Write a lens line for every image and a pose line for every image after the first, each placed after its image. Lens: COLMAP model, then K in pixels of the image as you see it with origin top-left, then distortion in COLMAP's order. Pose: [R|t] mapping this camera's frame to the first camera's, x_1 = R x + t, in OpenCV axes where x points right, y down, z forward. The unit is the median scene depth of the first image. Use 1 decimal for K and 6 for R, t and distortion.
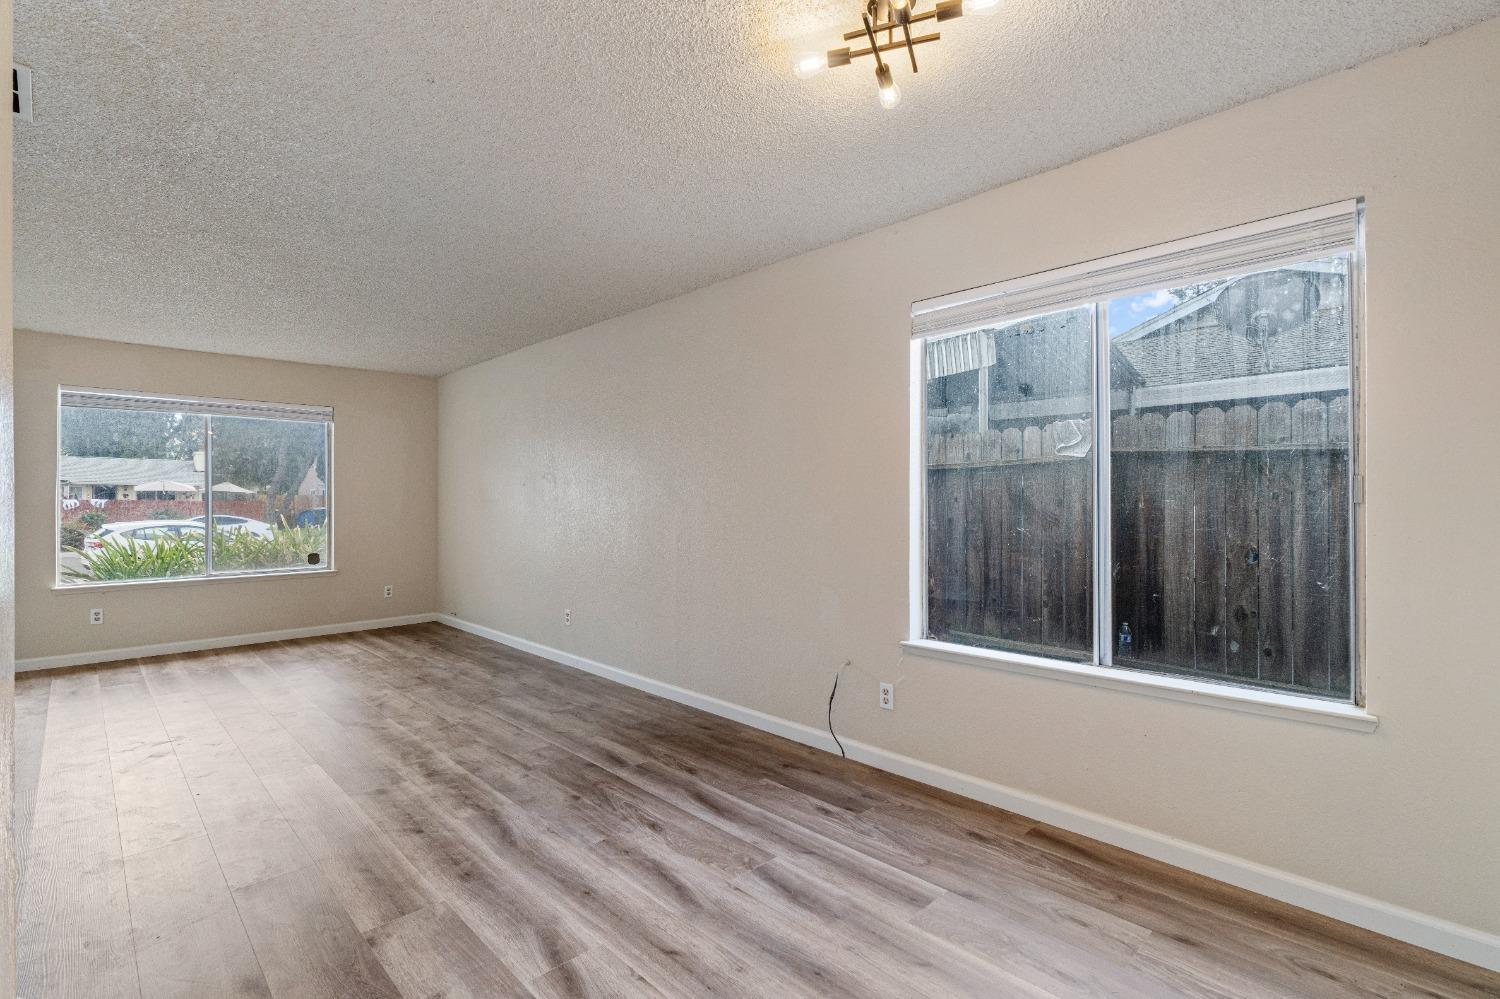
lens RADIAL K [[699.6, 0, 745.1], [0, 699.6, 493.7], [0, 0, 1]] dist [-0.001708, 0.000023]
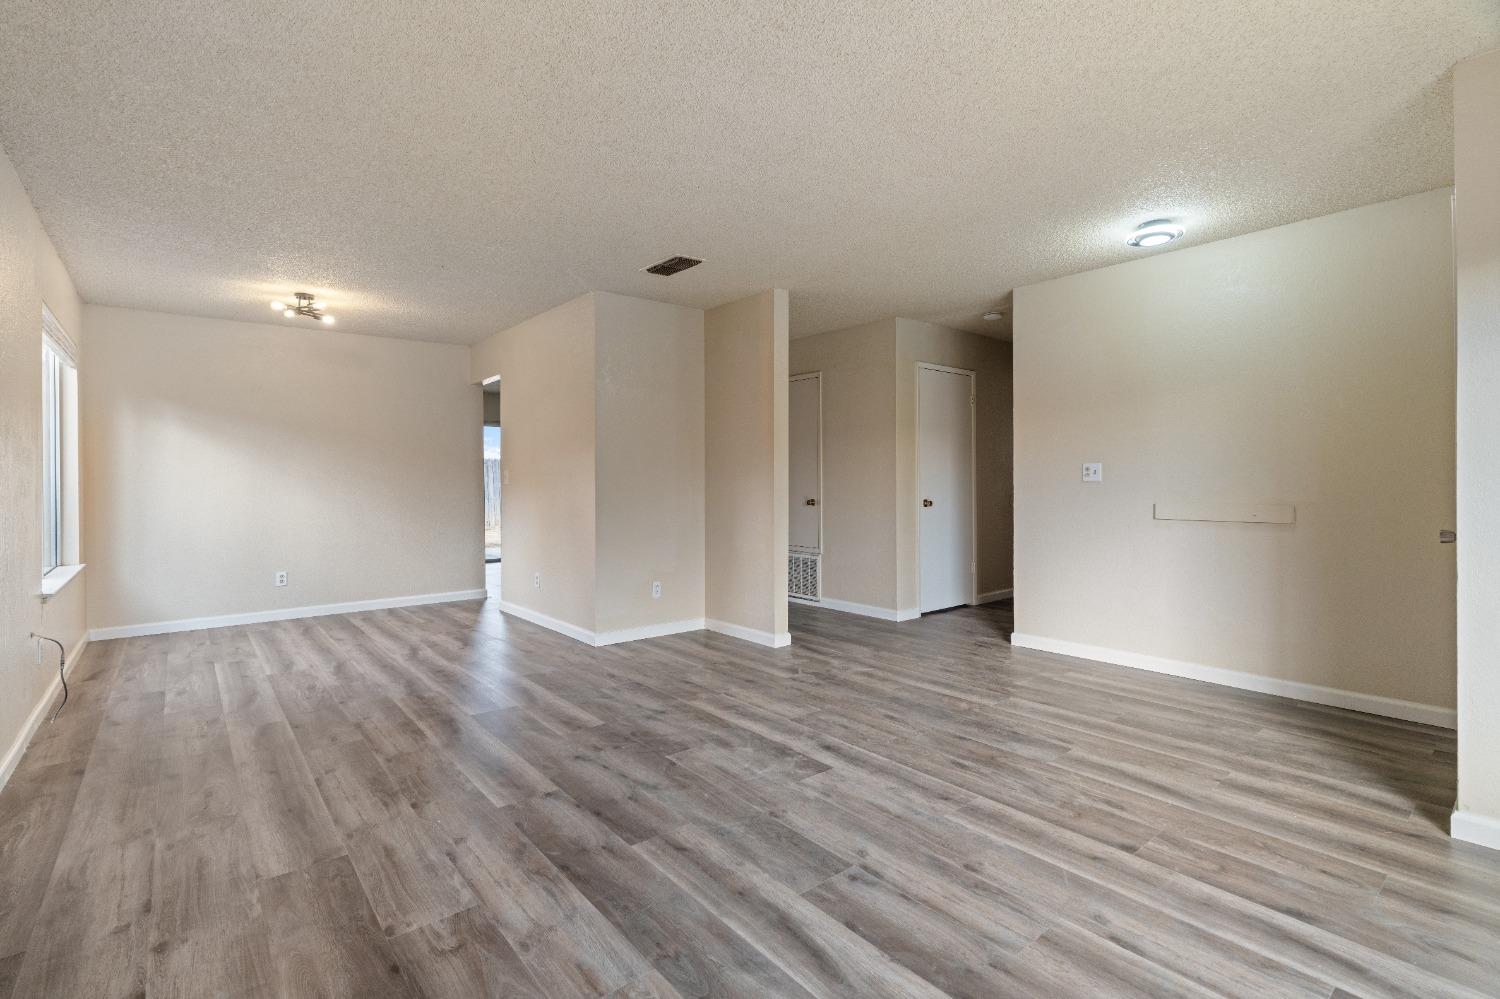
lens RADIAL K [[682.0, 0, 751.0], [0, 682.0, 487.2], [0, 0, 1]] dist [-0.001259, 0.001092]
pose [[-0.997956, 0.003769, 0.063786, -1.028388], [0.003318, 0.999969, -0.007167, 0.051650], [-0.063811, -0.006940, -0.997938, 2.118264]]
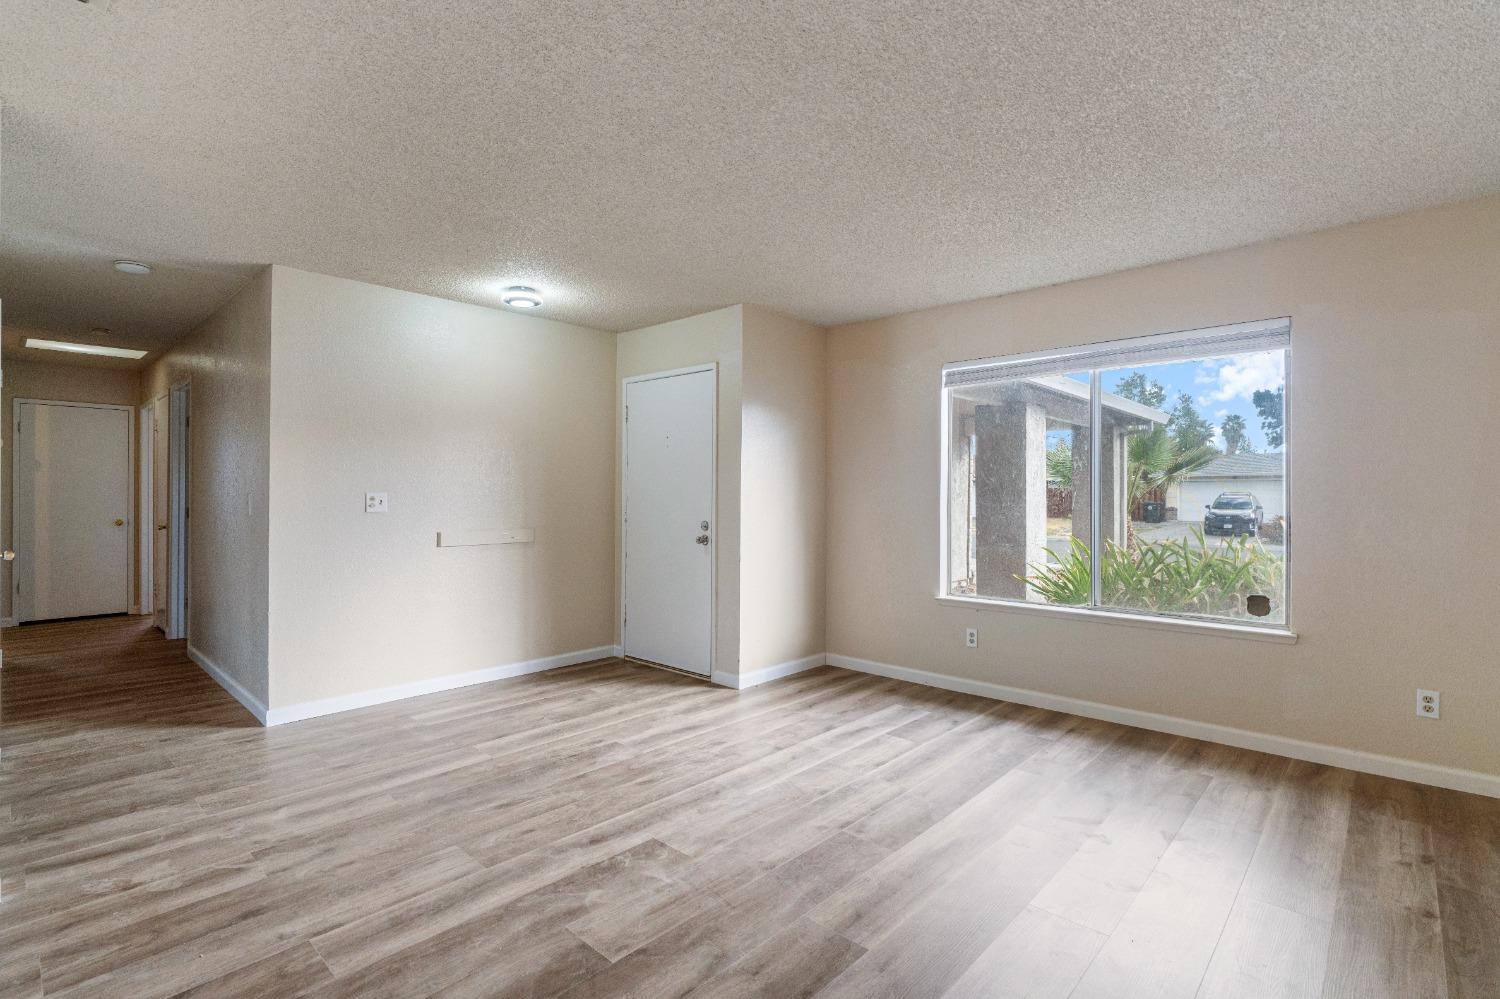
lens RADIAL K [[701.3, 0, 745.9], [0, 701.3, 501.0], [0, 0, 1]] dist [-0.002268, 0.000958]
pose [[0.057730, 0.006500, -0.998311, -0.216932], [0.013300, 0.999885, 0.007279, 0.008076], [0.998244, -0.013698, 0.057637, 1.253531]]
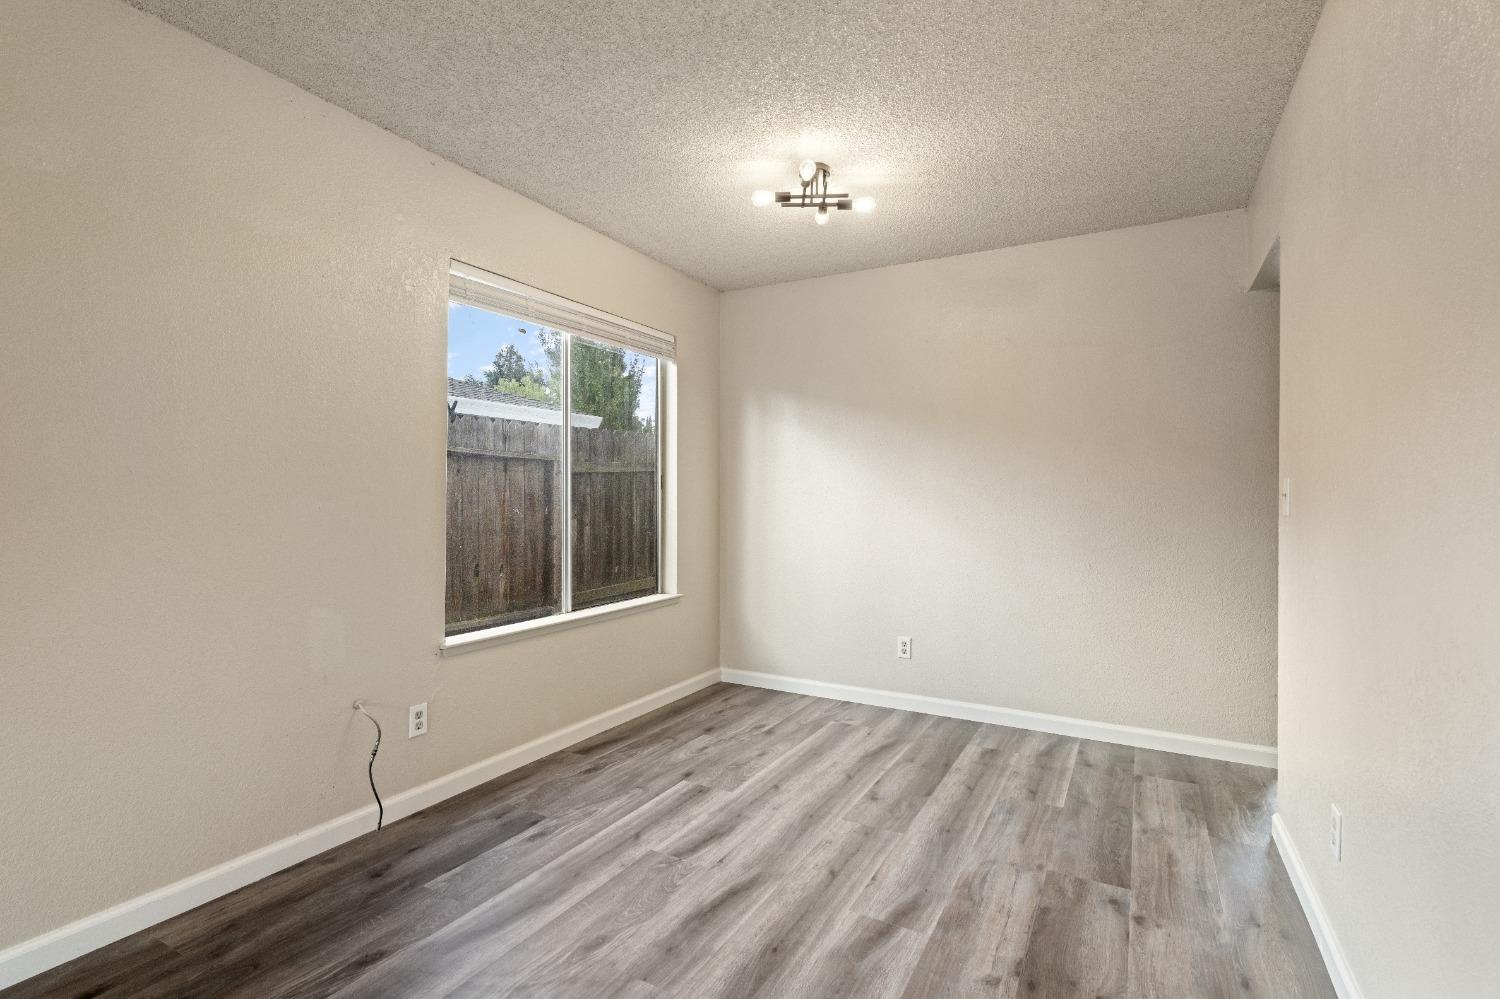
lens RADIAL K [[699.6, 0, 745.1], [0, 699.6, 493.7], [0, 0, 1]] dist [-0.001708, 0.000023]
pose [[-0.291195, 0.002339, 0.956661, -0.740427], [-0.023203, 0.999686, -0.009507, 0.025010], [-0.956382, -0.024965, -0.291049, 0.940295]]
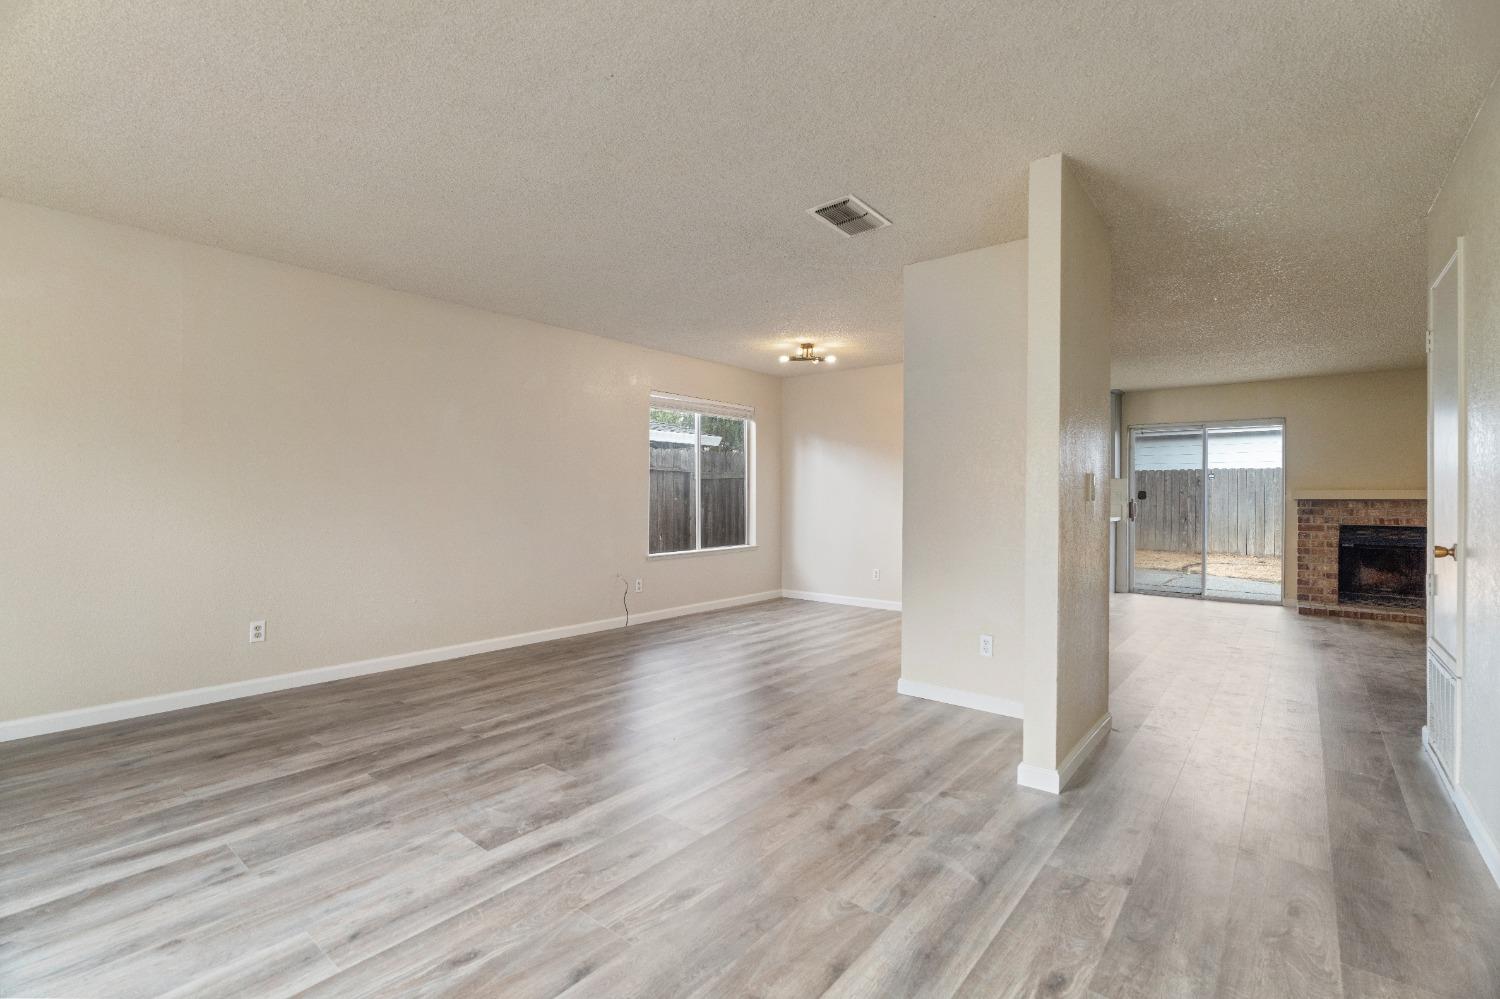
lens RADIAL K [[682.0, 0, 751.0], [0, 682.0, 487.2], [0, 0, 1]] dist [-0.001259, 0.001092]
pose [[-0.128124, 0.011536, 0.991691, -1.853663], [-0.022143, 0.999650, -0.014489, 0.036688], [-0.991511, -0.023815, -0.127824, 1.005255]]
